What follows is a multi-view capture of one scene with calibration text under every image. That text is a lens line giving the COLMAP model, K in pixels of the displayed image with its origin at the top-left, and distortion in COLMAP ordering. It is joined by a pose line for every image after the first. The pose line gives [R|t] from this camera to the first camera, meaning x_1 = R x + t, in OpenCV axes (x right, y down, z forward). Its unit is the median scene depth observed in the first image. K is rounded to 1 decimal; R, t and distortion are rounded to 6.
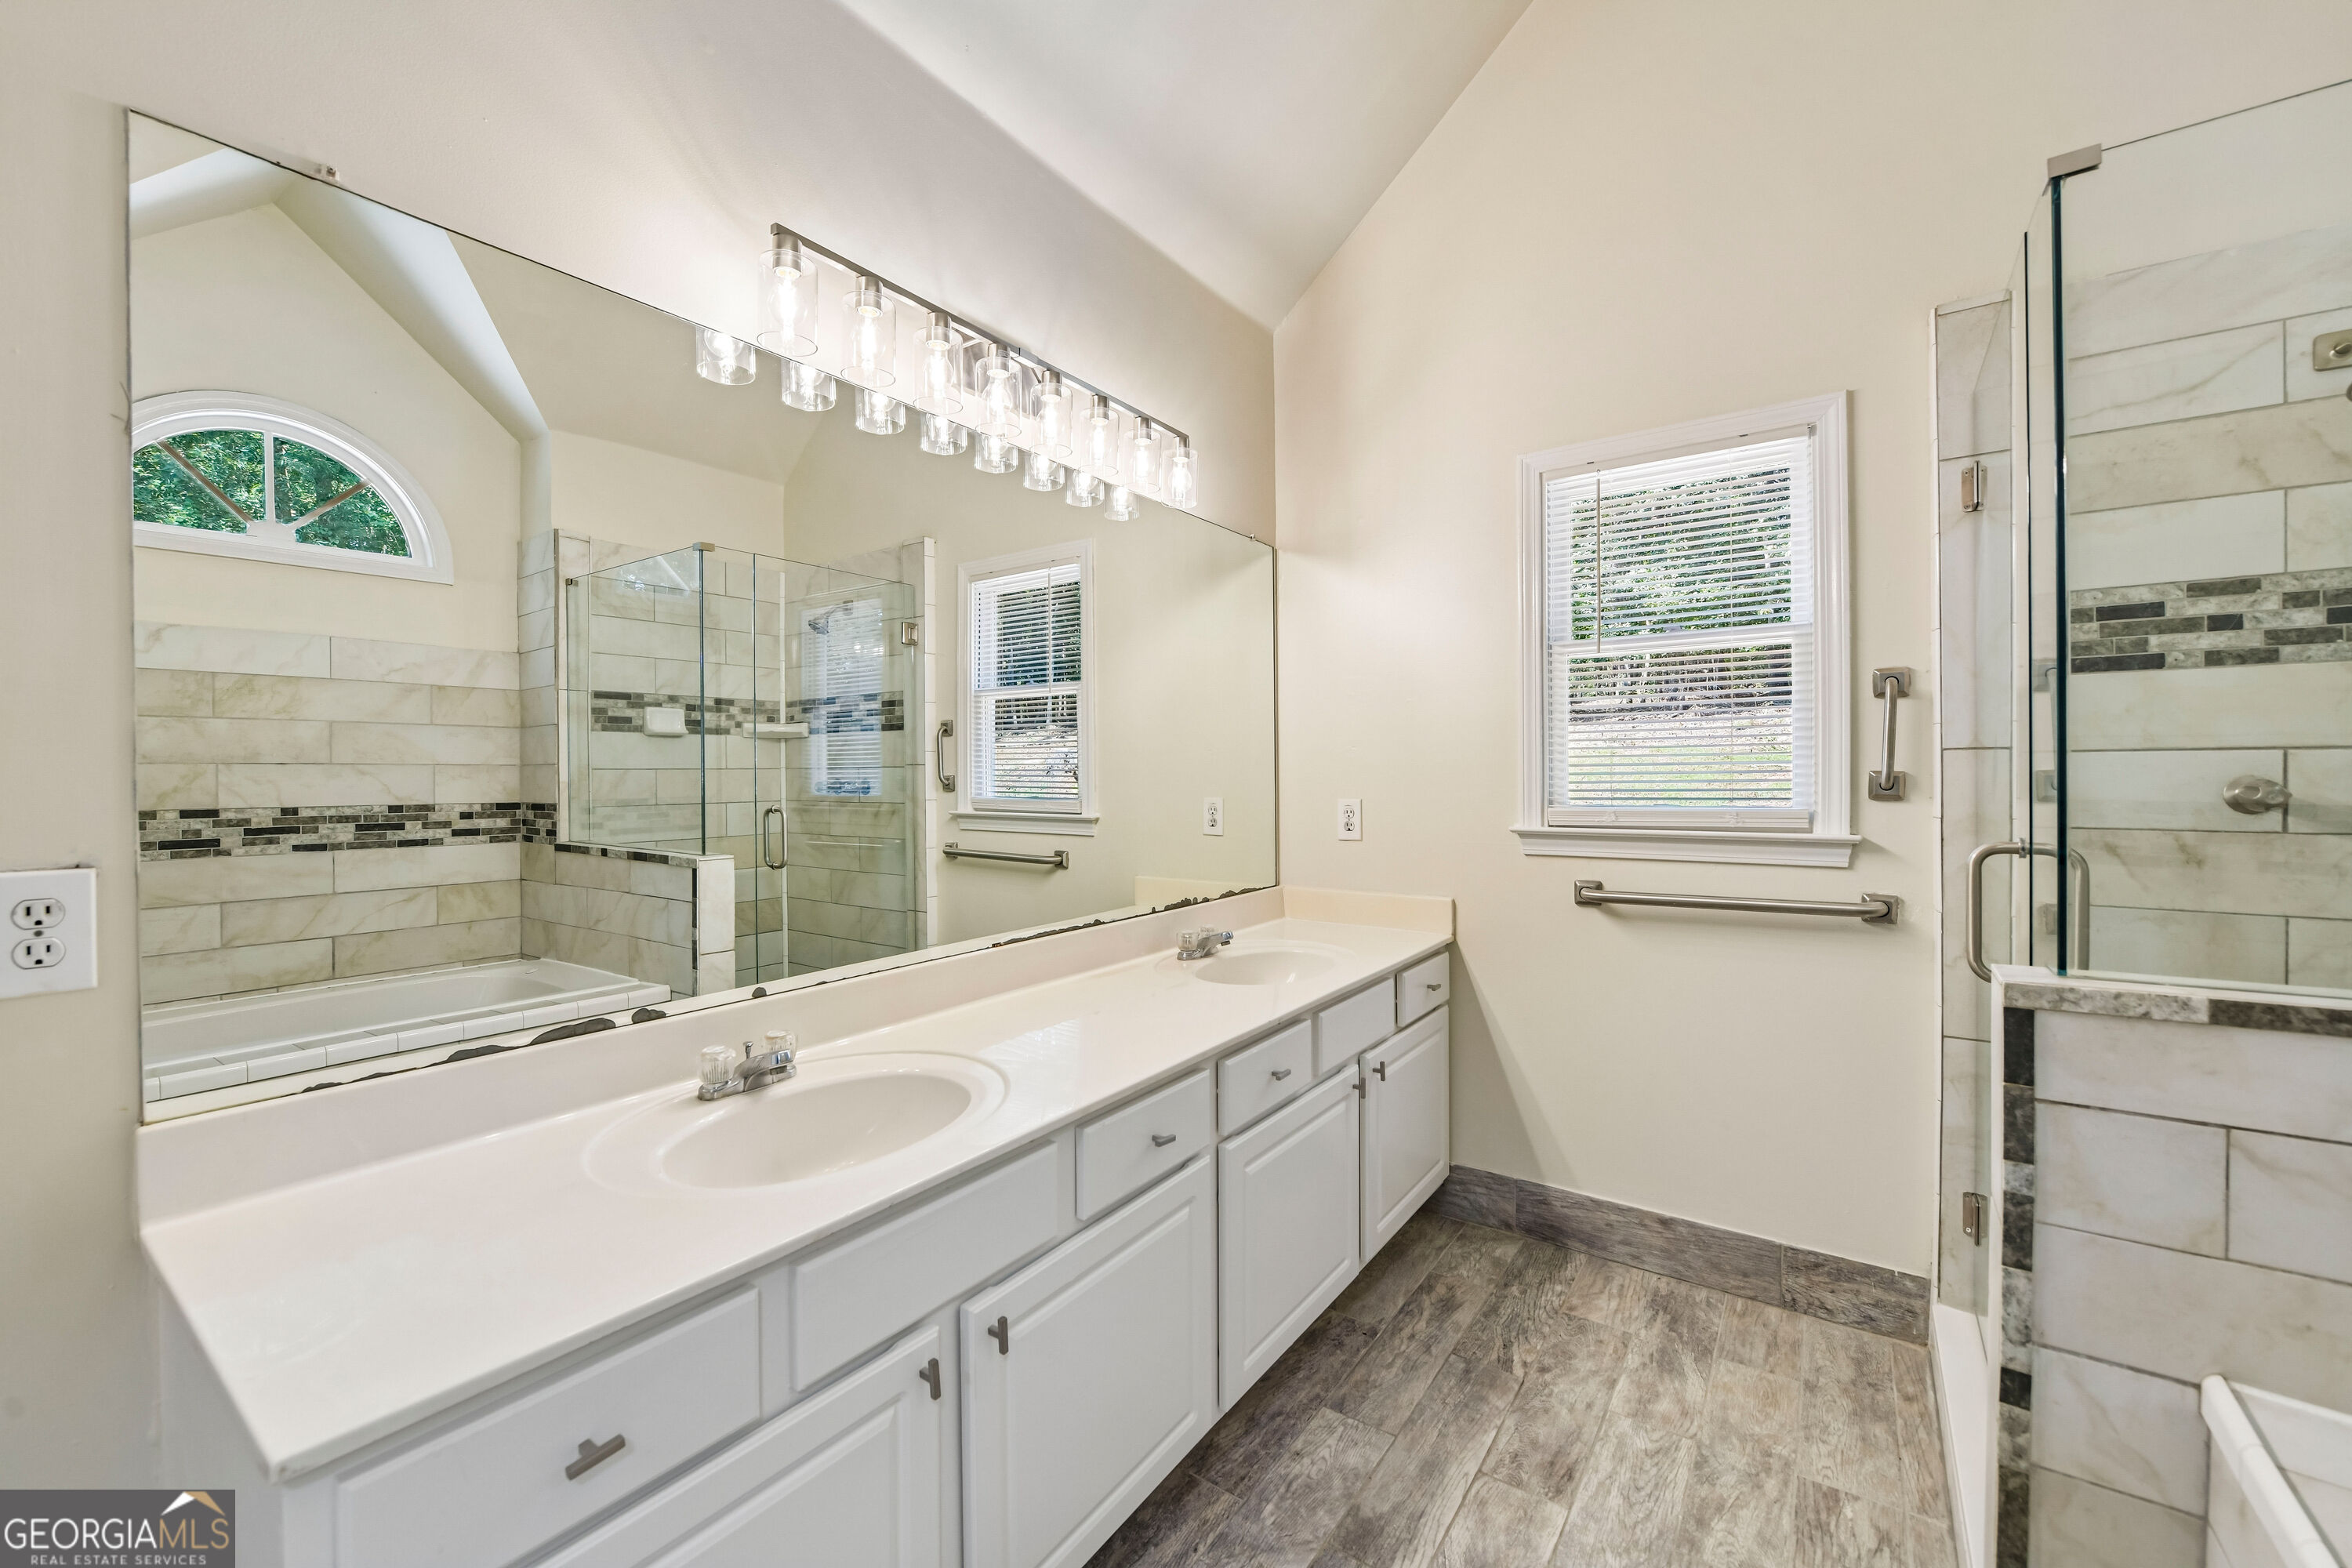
lens RADIAL K [[934.8, 0, 1168.3], [0, 934.8, 779.1], [0, 0, 1]] dist [-0.003490, -0.000278]
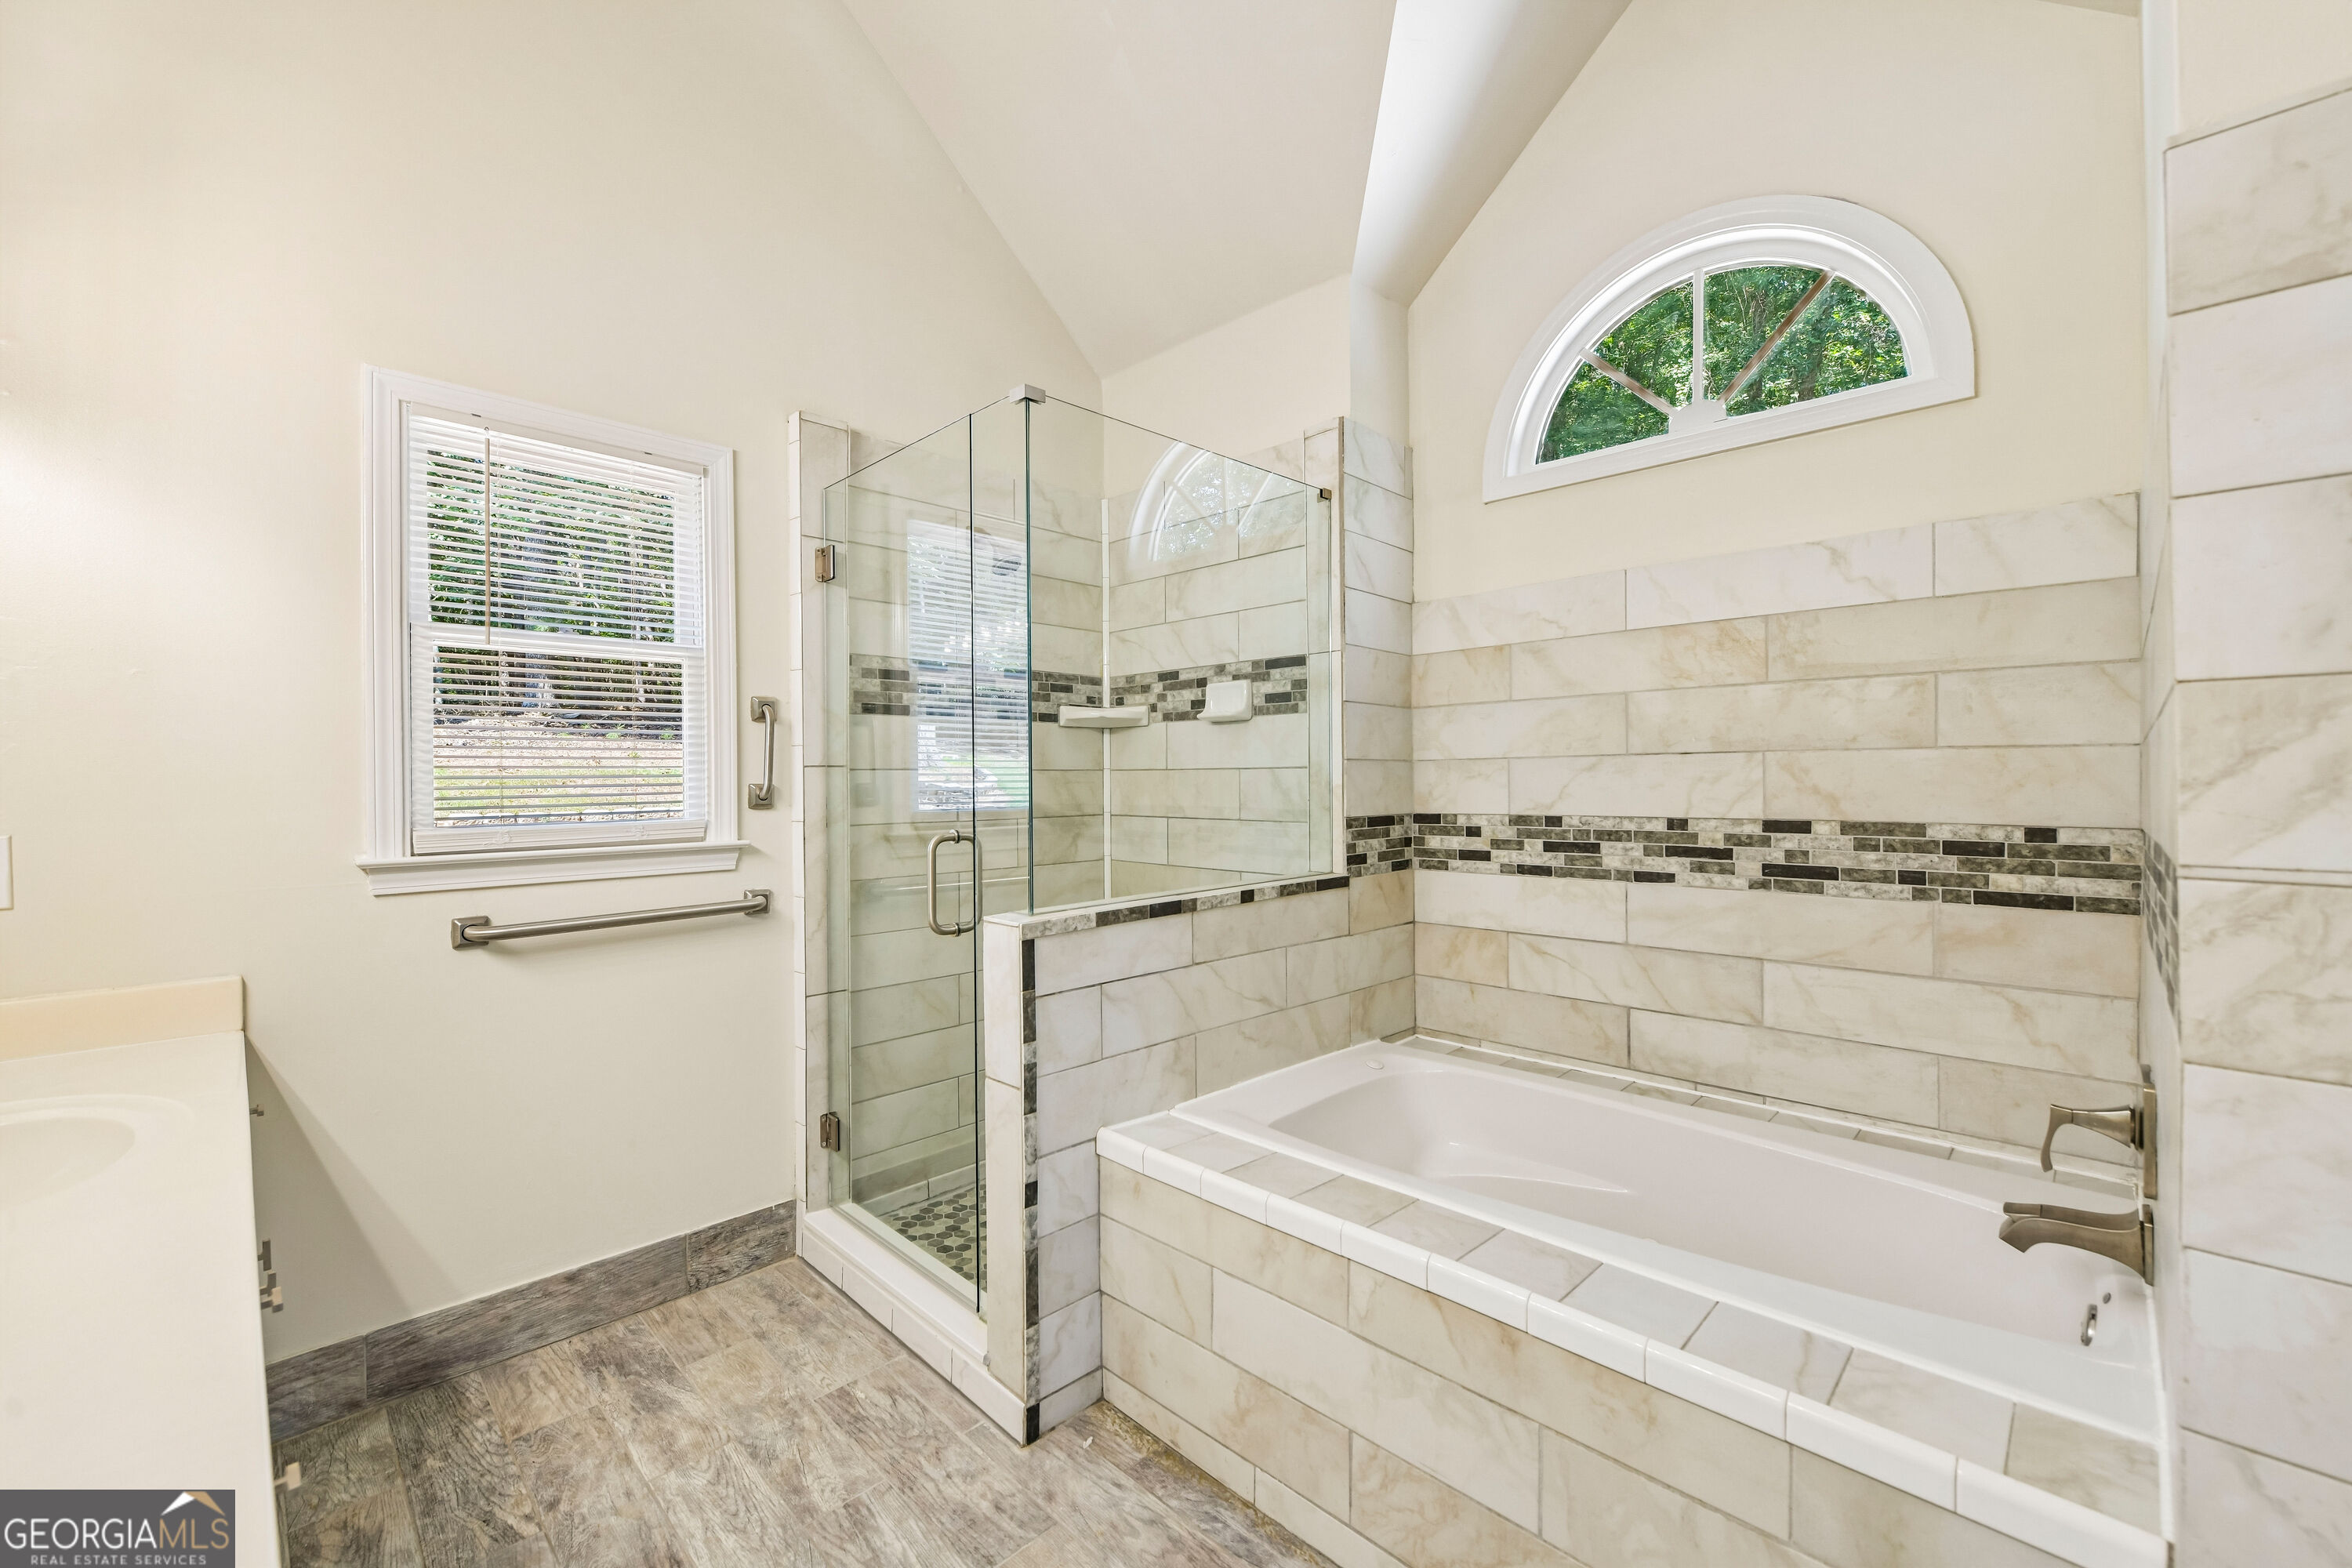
lens RADIAL K [[934.8, 0, 1168.2], [0, 934.8, 782.3], [0, 0, 1]] dist [-0.003490, -0.000278]
pose [[0.173857, 0.003588, 0.984764, -0.300851], [0.012540, 0.999904, -0.005857, 0.002302], [-0.984691, 0.013367, 0.173796, 0.290292]]
